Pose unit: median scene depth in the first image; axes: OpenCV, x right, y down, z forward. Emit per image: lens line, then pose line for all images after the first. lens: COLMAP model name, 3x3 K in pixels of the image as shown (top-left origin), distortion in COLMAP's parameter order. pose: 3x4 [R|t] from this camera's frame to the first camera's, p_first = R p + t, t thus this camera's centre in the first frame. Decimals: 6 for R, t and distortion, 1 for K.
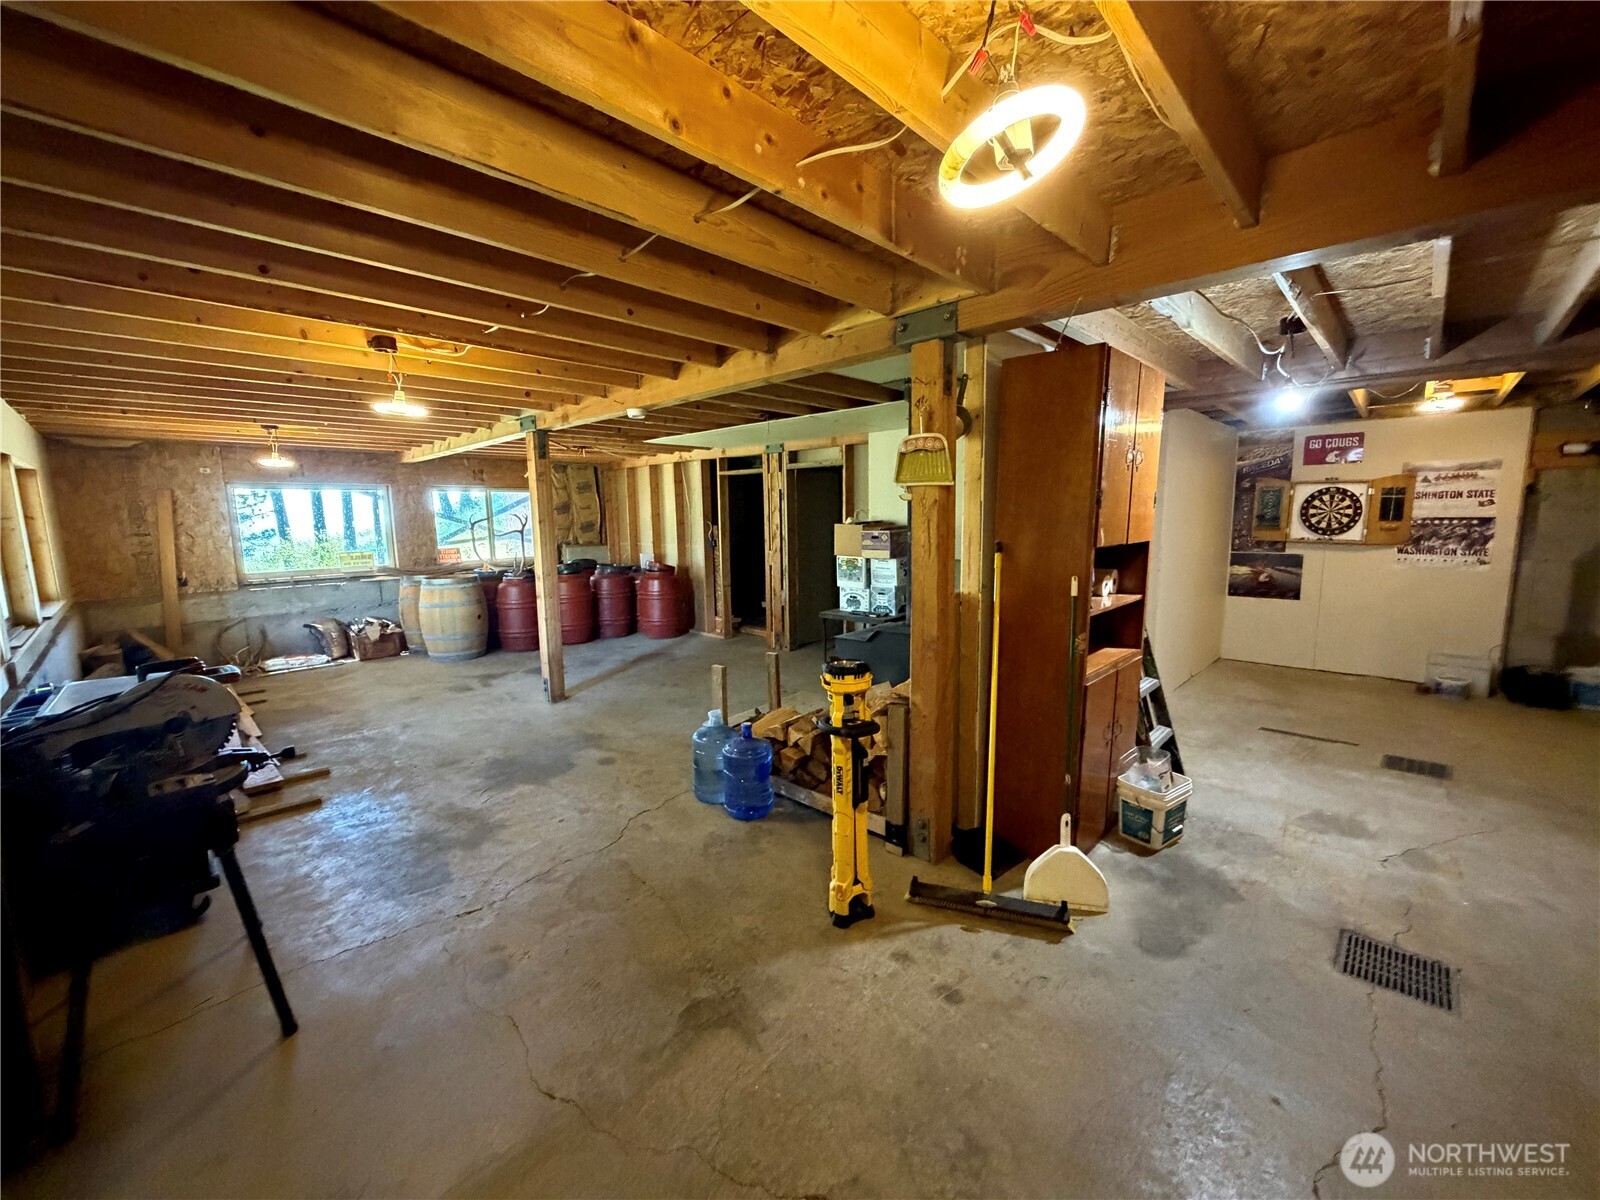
lens RADIAL K [[640.7, 0, 793.0], [0, 640.7, 595.5], [0, 0, 1]] dist [0.000646, 0.000382]
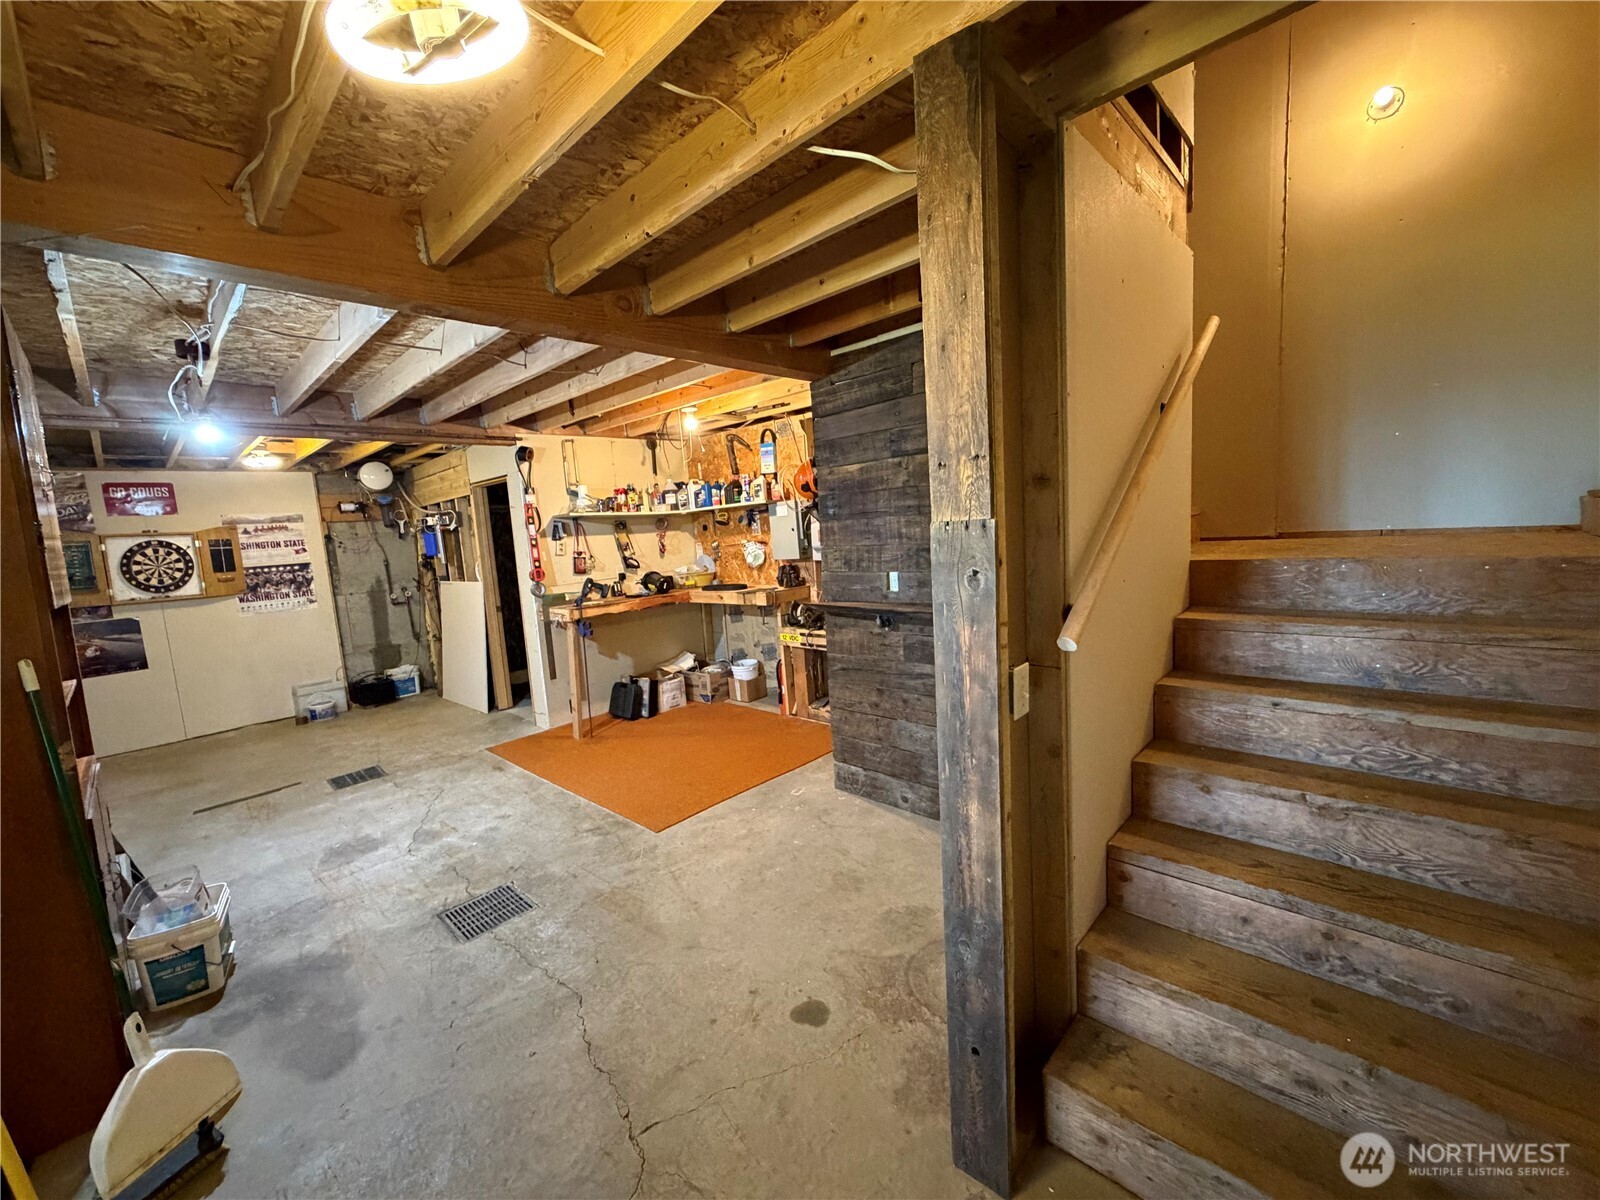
lens RADIAL K [[640.7, 0, 793.7], [0, 640.7, 596.5], [0, 0, 1]] dist [0.000646, 0.000382]
pose [[-0.009412, -0.098566, 0.995086, -0.089902], [0.196820, 0.975481, 0.098485, -0.002014], [-0.980394, 0.196780, 0.010219, 0.124799]]
